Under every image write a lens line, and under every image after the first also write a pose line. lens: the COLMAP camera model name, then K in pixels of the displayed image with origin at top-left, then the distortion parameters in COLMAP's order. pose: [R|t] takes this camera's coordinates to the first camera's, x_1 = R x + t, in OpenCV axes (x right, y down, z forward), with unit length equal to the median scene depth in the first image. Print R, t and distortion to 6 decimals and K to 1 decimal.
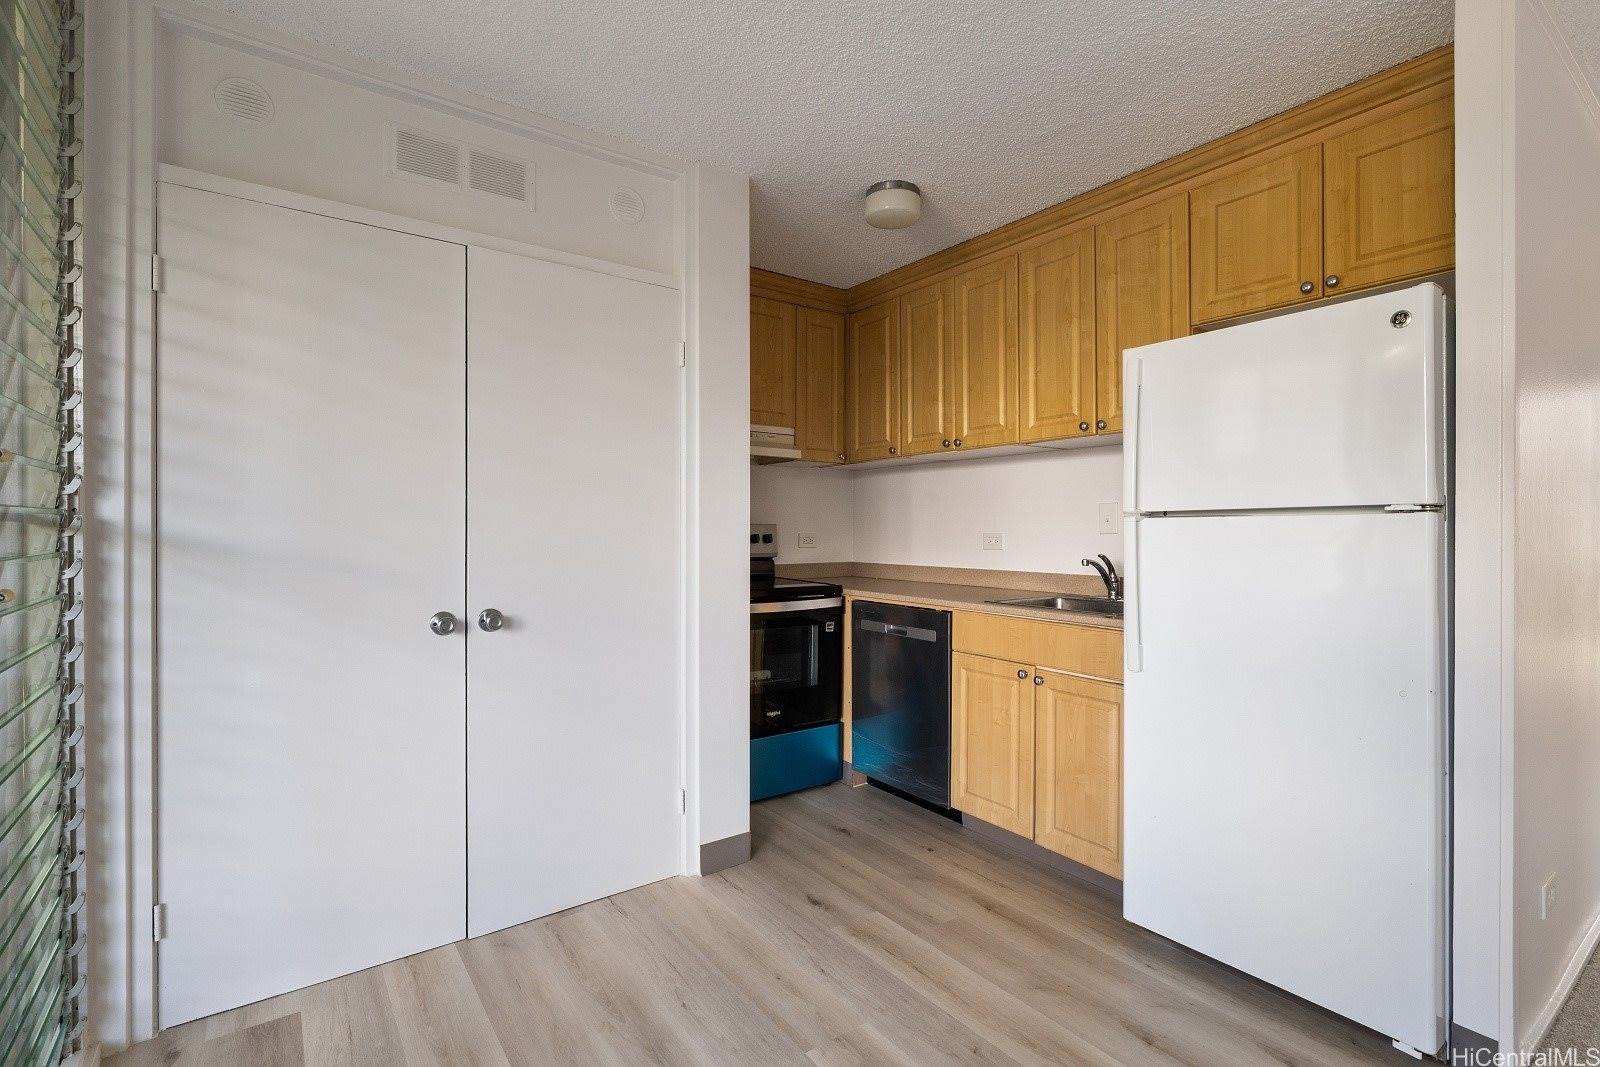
lens RADIAL K [[755.7, 0, 798.8], [0, 755.7, 529.1], [0, 0, 1]] dist [-0.009351, 0.001273]
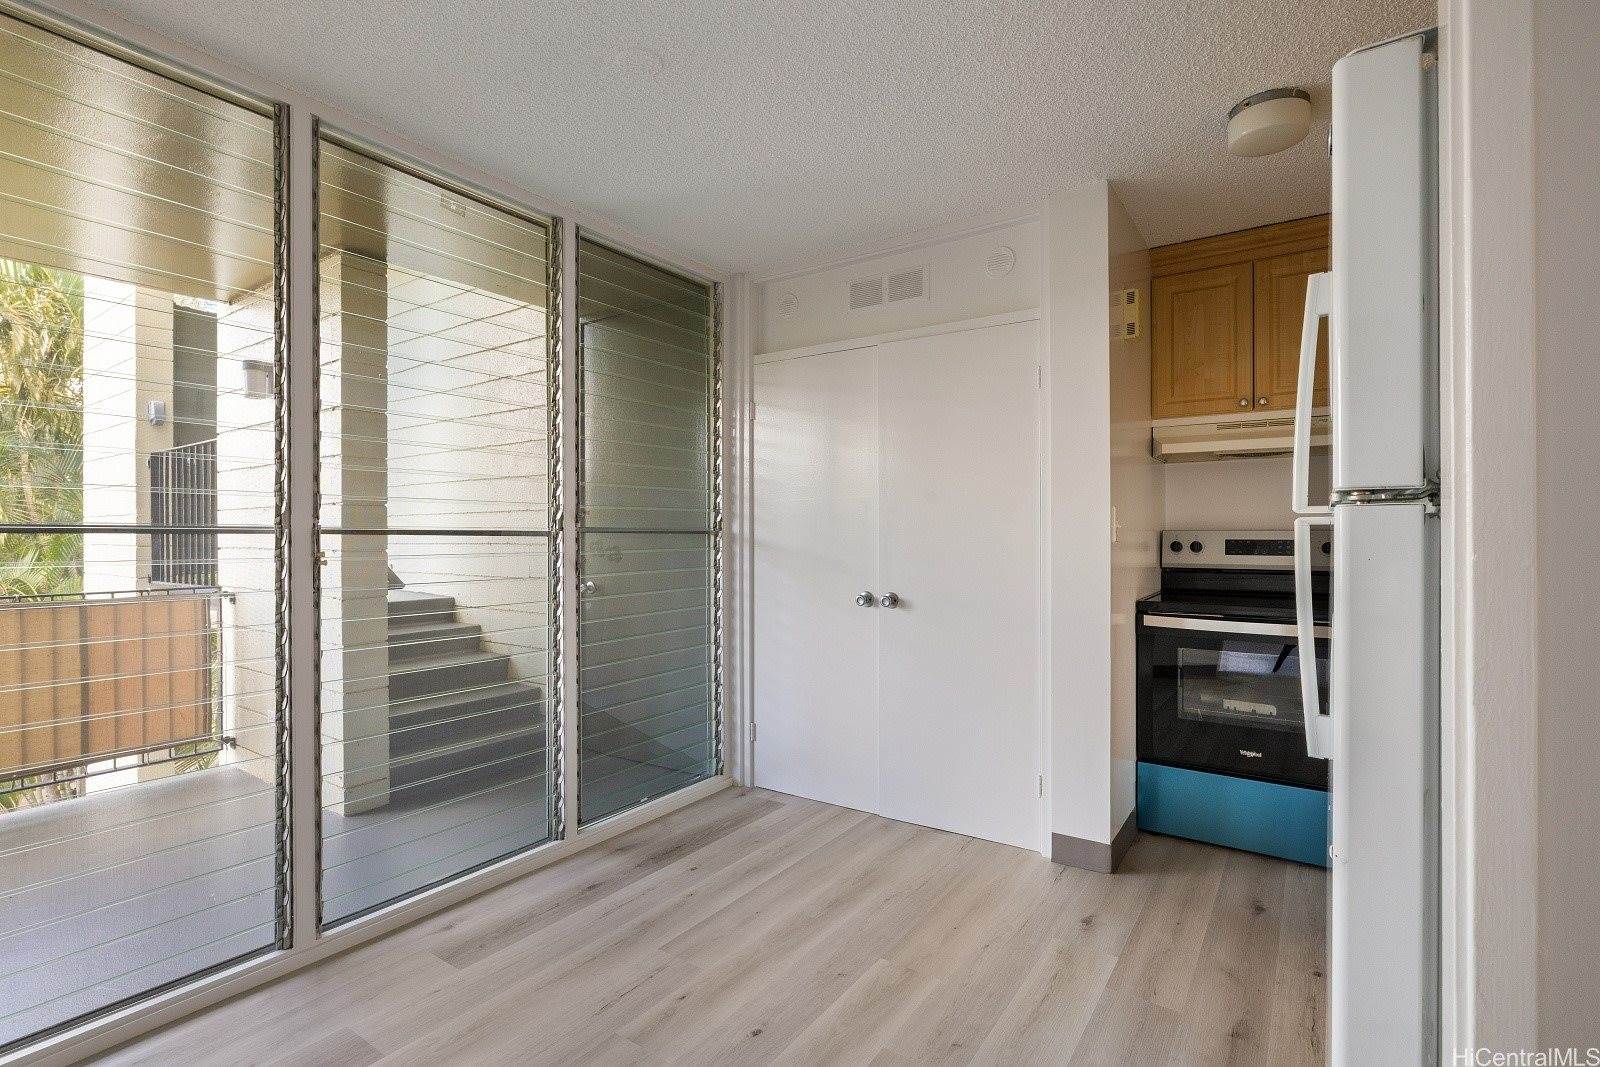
lens RADIAL K [[755.7, 0, 800.0], [0, 755.7, 534.1], [0, 0, 1]] dist [-0.009351, 0.001273]
pose [[0.325653, -0.006055, -0.945470, 0.893319], [0.000845, 0.999981, -0.006112, 0.003672], [0.945489, 0.001191, 0.325652, 0.366201]]
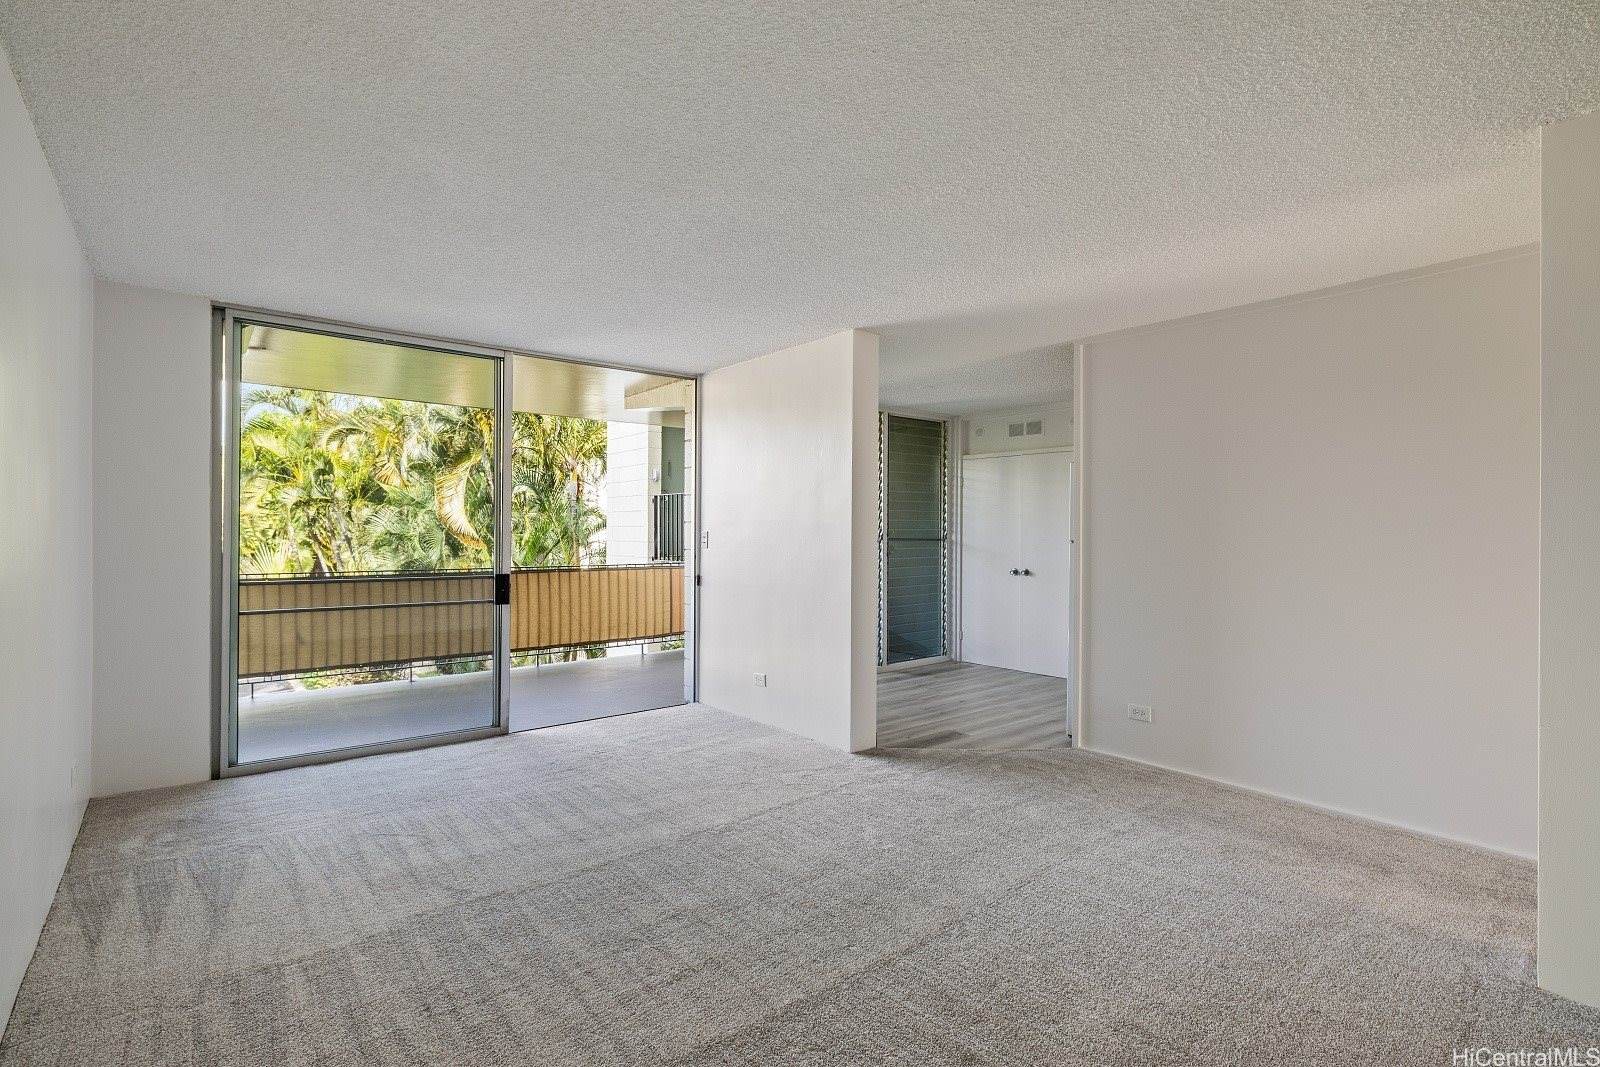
lens RADIAL K [[755.7, 0, 795.0], [0, 755.7, 530.7], [0, 0, 1]] dist [-0.009351, 0.001273]
pose [[0.051087, -0.002590, -0.998691, 2.695573], [-0.007550, 0.999967, -0.002979, -0.036480], [0.998666, 0.007692, 0.051066, -0.127806]]
